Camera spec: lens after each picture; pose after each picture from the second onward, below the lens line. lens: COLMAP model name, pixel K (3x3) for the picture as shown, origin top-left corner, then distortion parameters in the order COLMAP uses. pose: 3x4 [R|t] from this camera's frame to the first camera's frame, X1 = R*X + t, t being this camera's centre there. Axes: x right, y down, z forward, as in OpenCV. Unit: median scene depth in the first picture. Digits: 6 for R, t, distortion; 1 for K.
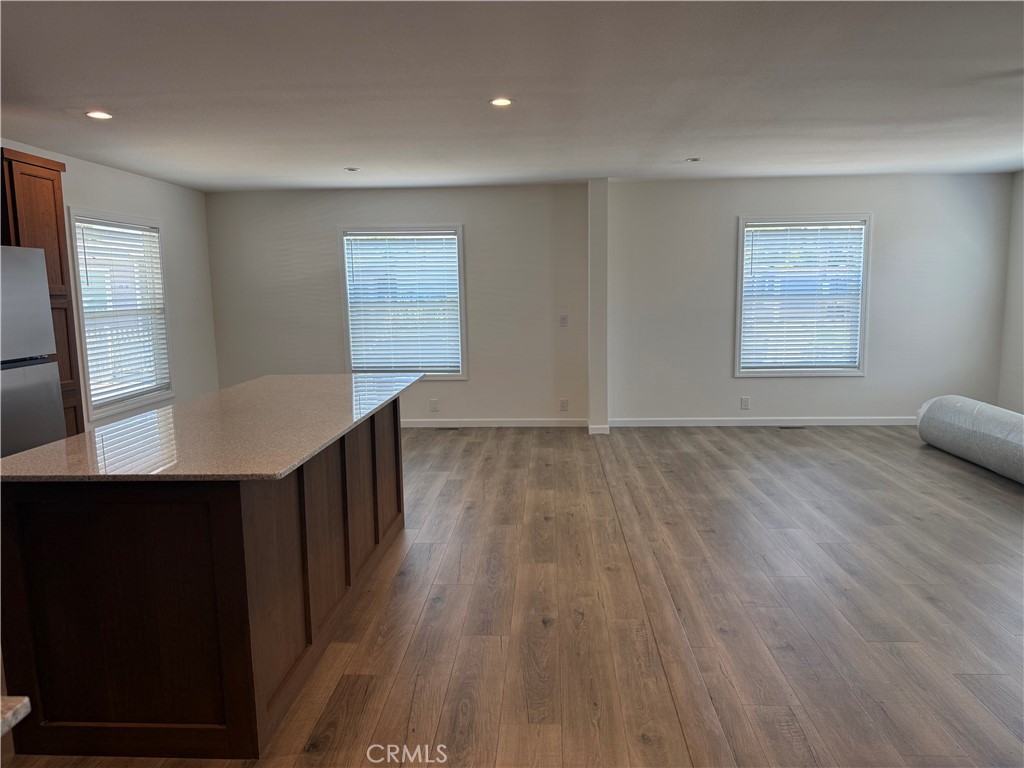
lens RADIAL K [[715.8, 0, 516.6], [0, 715.8, 383.8], [0, 0, 1]] dist [0.097457, -0.147492]
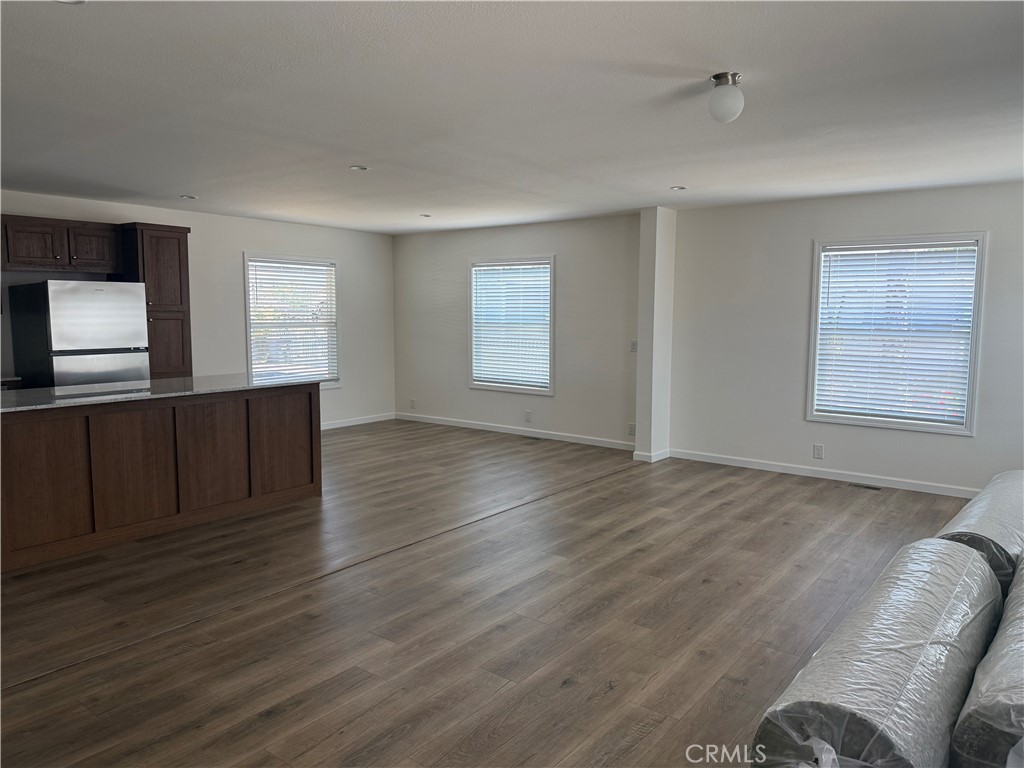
lens RADIAL K [[715.8, 0, 516.6], [0, 715.8, 383.8], [0, 0, 1]] dist [0.097457, -0.147492]
pose [[0.820583, 0.080877, -0.565775, 0.521335], [-0.094706, 0.995493, 0.004947, -0.024846], [0.563626, 0.049523, 0.824545, 0.069595]]
